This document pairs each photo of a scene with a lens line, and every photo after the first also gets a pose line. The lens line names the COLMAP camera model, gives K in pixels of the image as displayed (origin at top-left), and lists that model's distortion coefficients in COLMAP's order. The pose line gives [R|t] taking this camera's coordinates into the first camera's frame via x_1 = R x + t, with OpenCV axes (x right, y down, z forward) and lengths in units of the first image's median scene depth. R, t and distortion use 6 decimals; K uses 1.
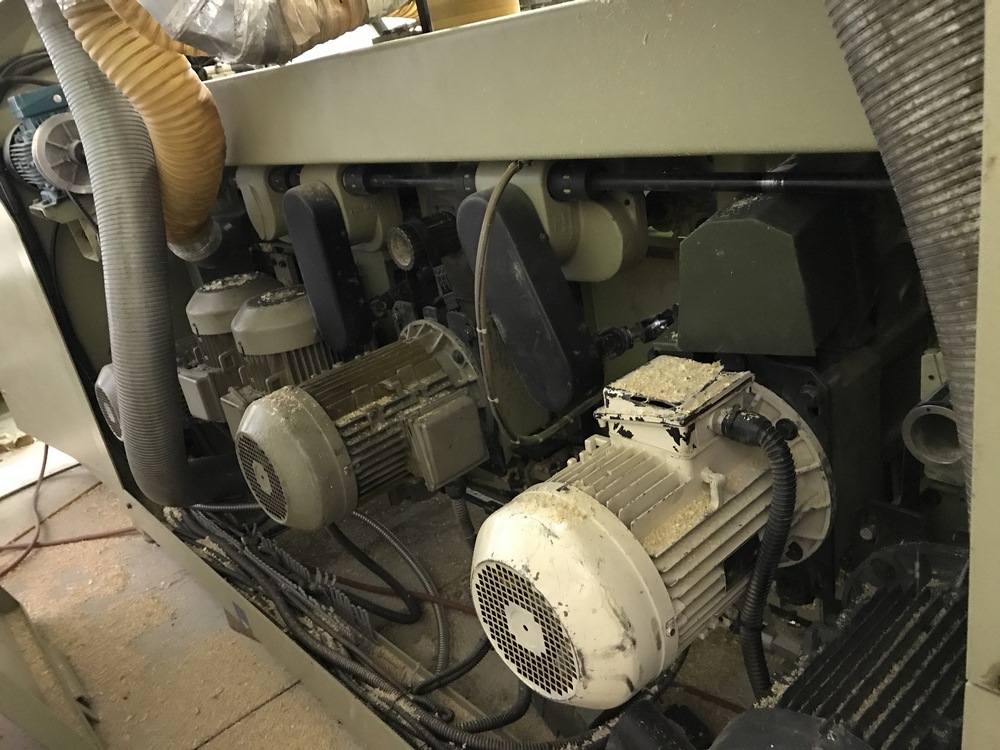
lens RADIAL K [[827.7, 0, 500.0], [0, 827.7, 375.0], [0, 0, 1]] dist [0.017661, -0.006843]
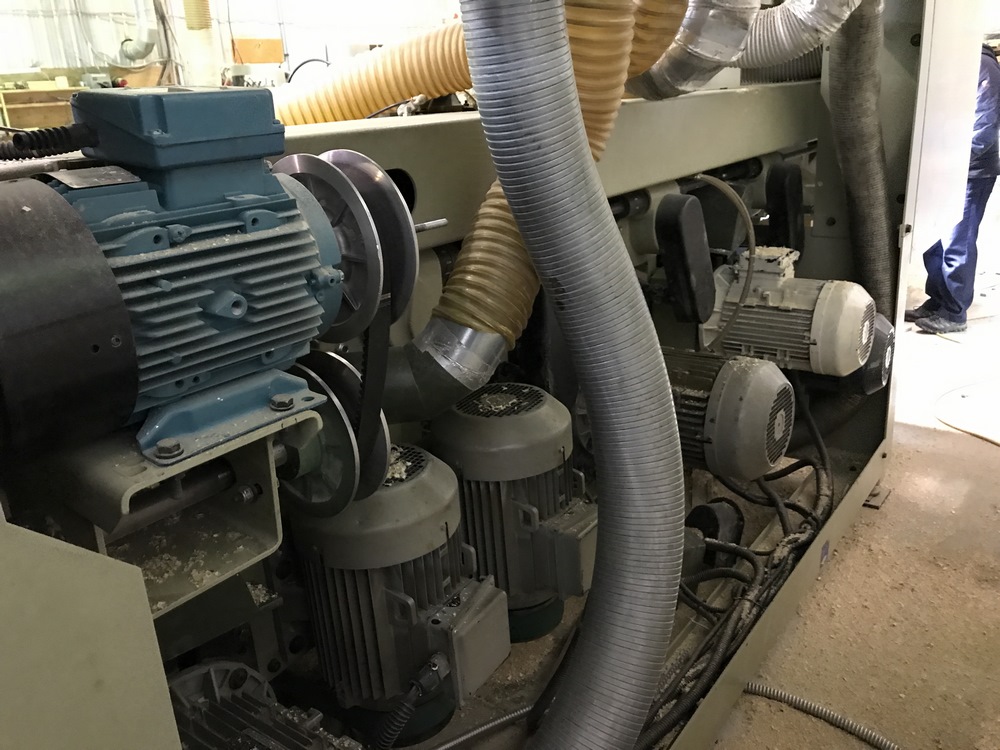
lens RADIAL K [[827.7, 0, 500.0], [0, 827.7, 375.0], [0, 0, 1]] dist [0.017661, -0.006843]
pose [[-0.196487, -0.096759, 0.975720, -1.208440], [0.482218, 0.856919, 0.182085, -0.296898], [-0.853732, 0.506287, -0.121715, 1.277505]]
